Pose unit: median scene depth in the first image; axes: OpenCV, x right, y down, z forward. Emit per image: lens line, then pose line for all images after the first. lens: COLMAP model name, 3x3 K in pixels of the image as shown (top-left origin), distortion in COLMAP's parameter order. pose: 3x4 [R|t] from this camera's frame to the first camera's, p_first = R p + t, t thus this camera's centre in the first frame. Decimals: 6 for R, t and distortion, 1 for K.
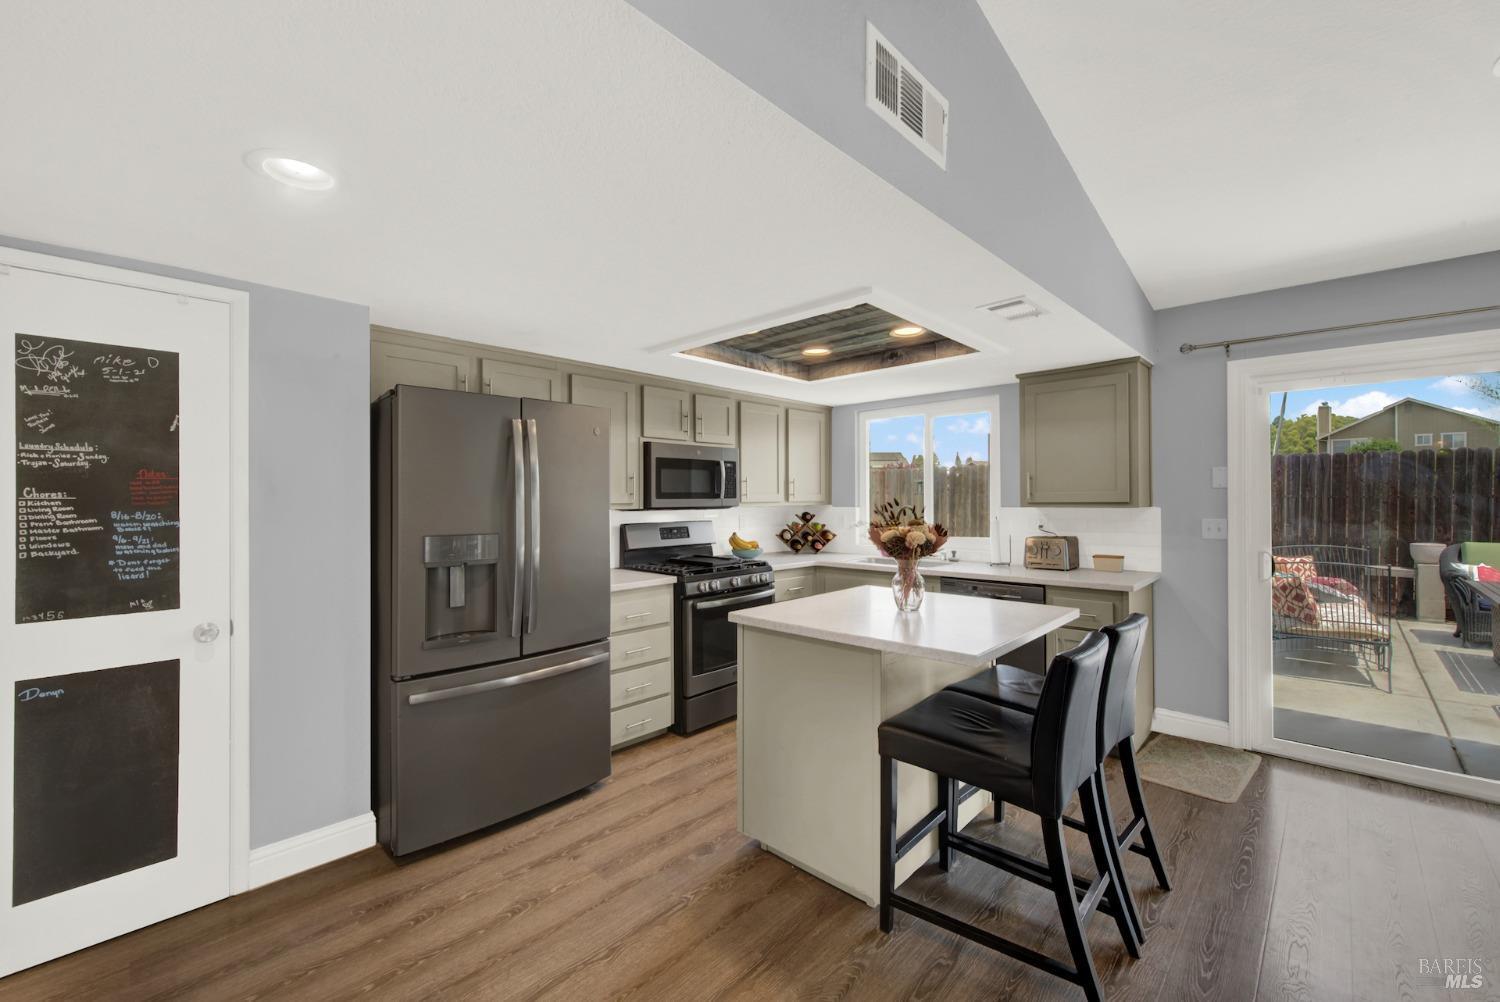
lens RADIAL K [[616.1, 0, 752.6], [0, 616.1, 497.1], [0, 0, 1]] dist [0.003241, -0.000343]
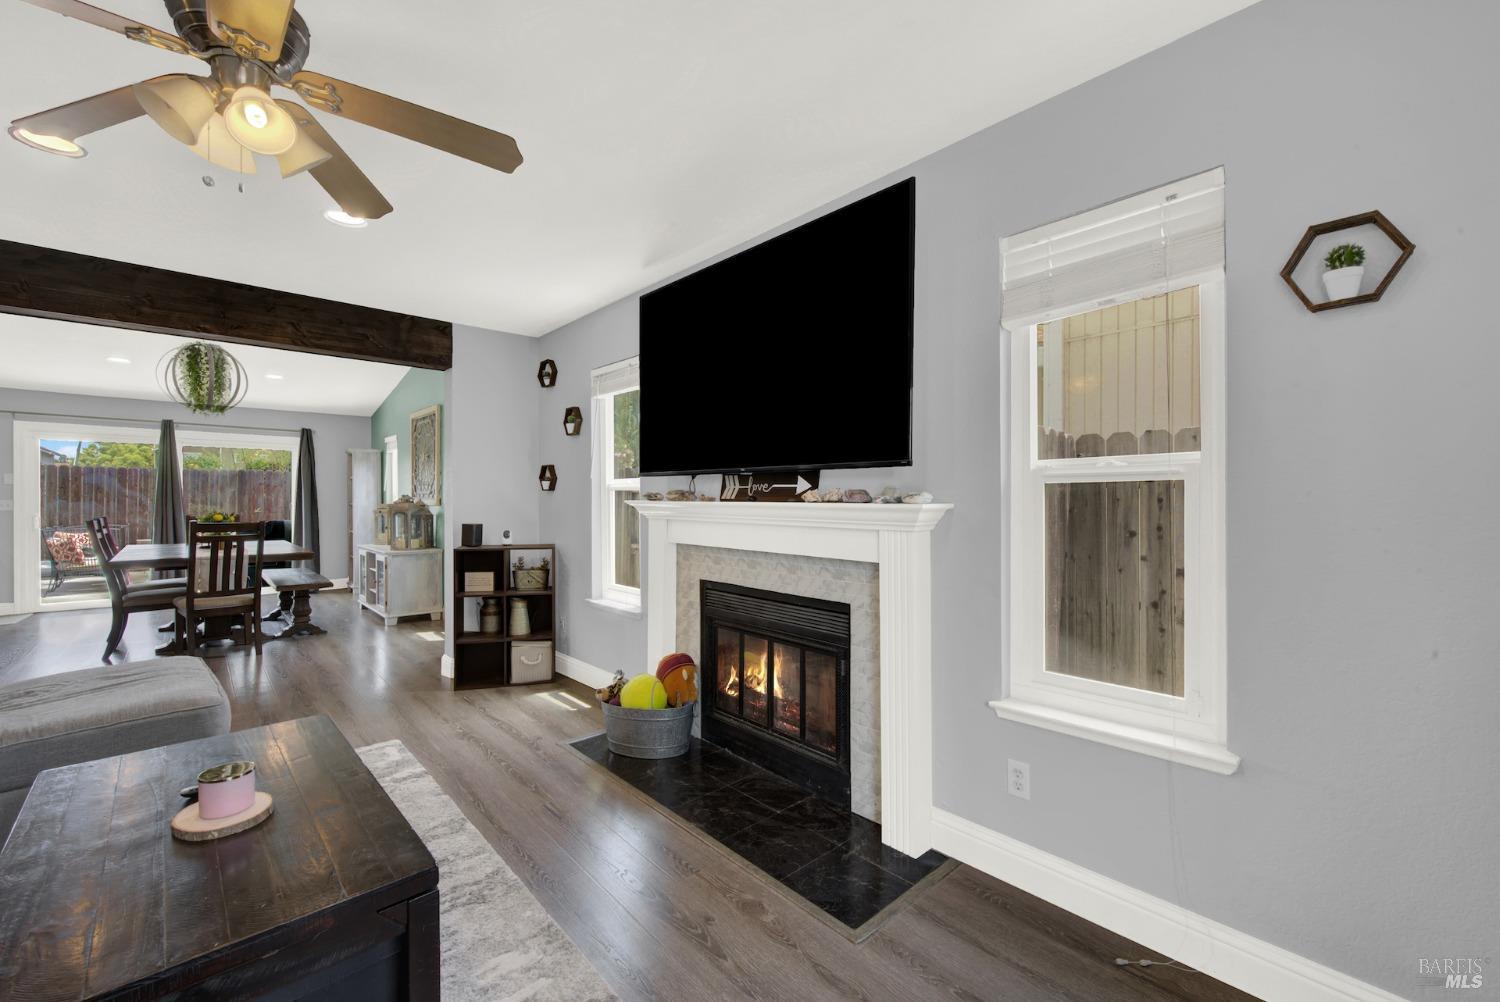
lens RADIAL K [[609.7, 0, 755.6], [0, 609.7, 503.6], [0, 0, 1]] dist [0.000255, -0.000314]
pose [[0.067203, 0.002865, 0.997735, -0.953552], [0.001156, 0.999995, -0.002950, 0.051021], [-0.997739, 0.001352, 0.067199, -1.407969]]
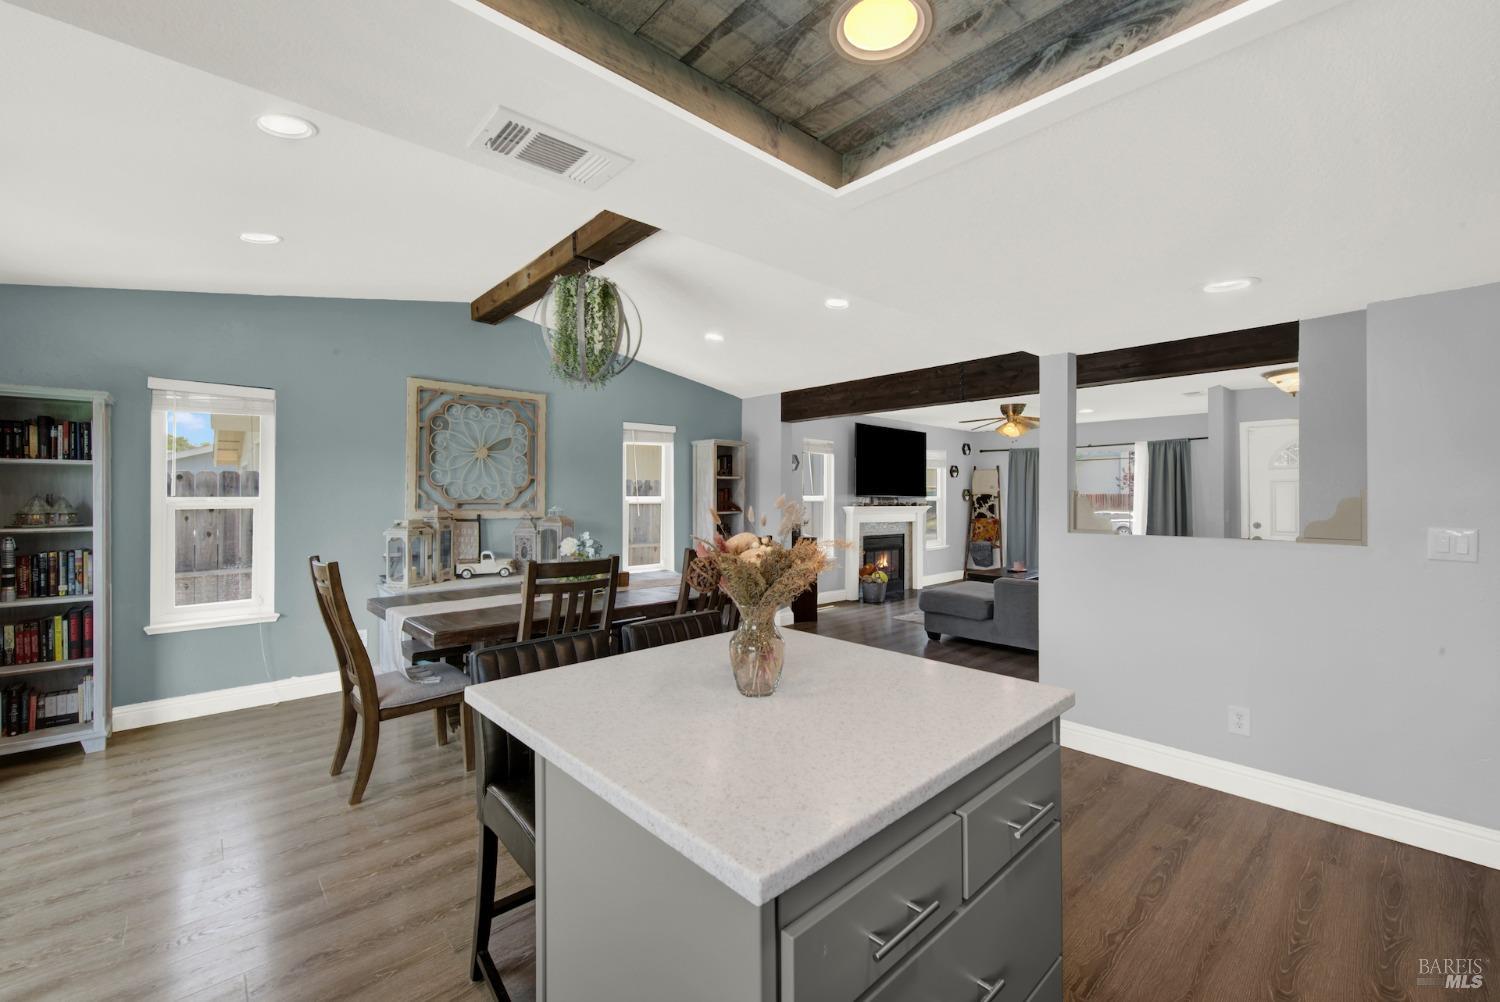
lens RADIAL K [[616.1, 0, 752.6], [0, 616.1, 497.1], [0, 0, 1]] dist [0.003241, -0.000343]
pose [[-0.997363, 0.006500, 0.072276, 0.149169], [0.006723, 0.999973, 0.002836, 0.000468], [-0.072256, 0.003315, -0.997381, 1.058391]]
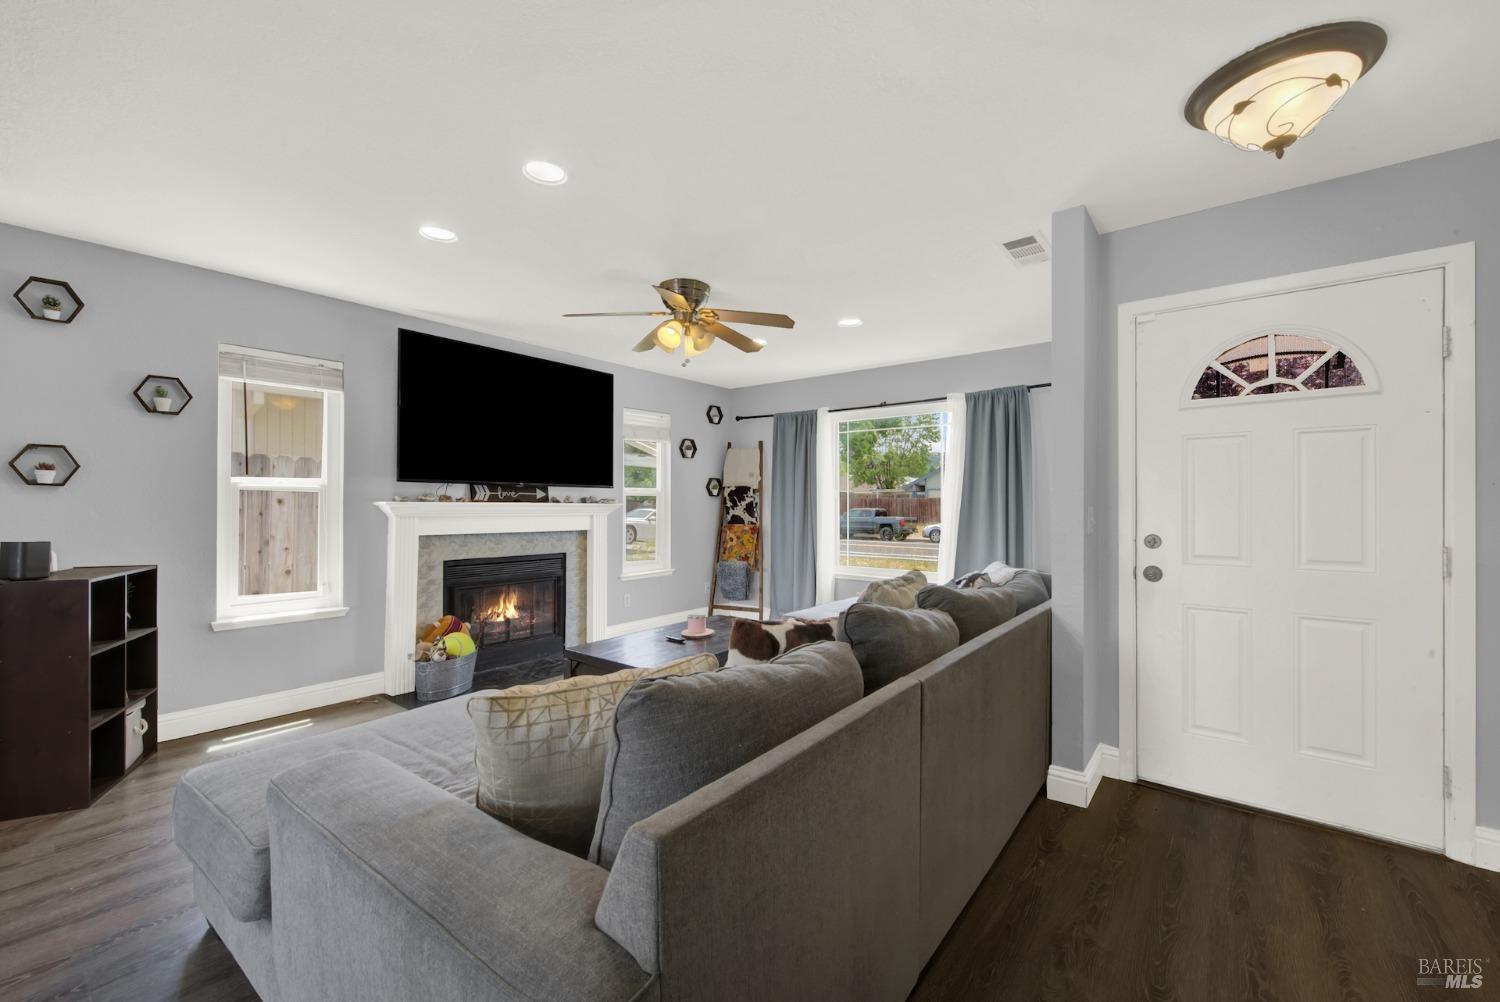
lens RADIAL K [[604.0, 0, 753.9], [0, 604.0, 501.0], [0, 0, 1]] dist [-0.004187, -0.000237]
pose [[-0.996021, 0.003768, -0.089041, -0.582187], [0.003673, 0.999993, 0.001227, 0.043419], [0.089045, 0.000895, -0.996027, -0.078149]]
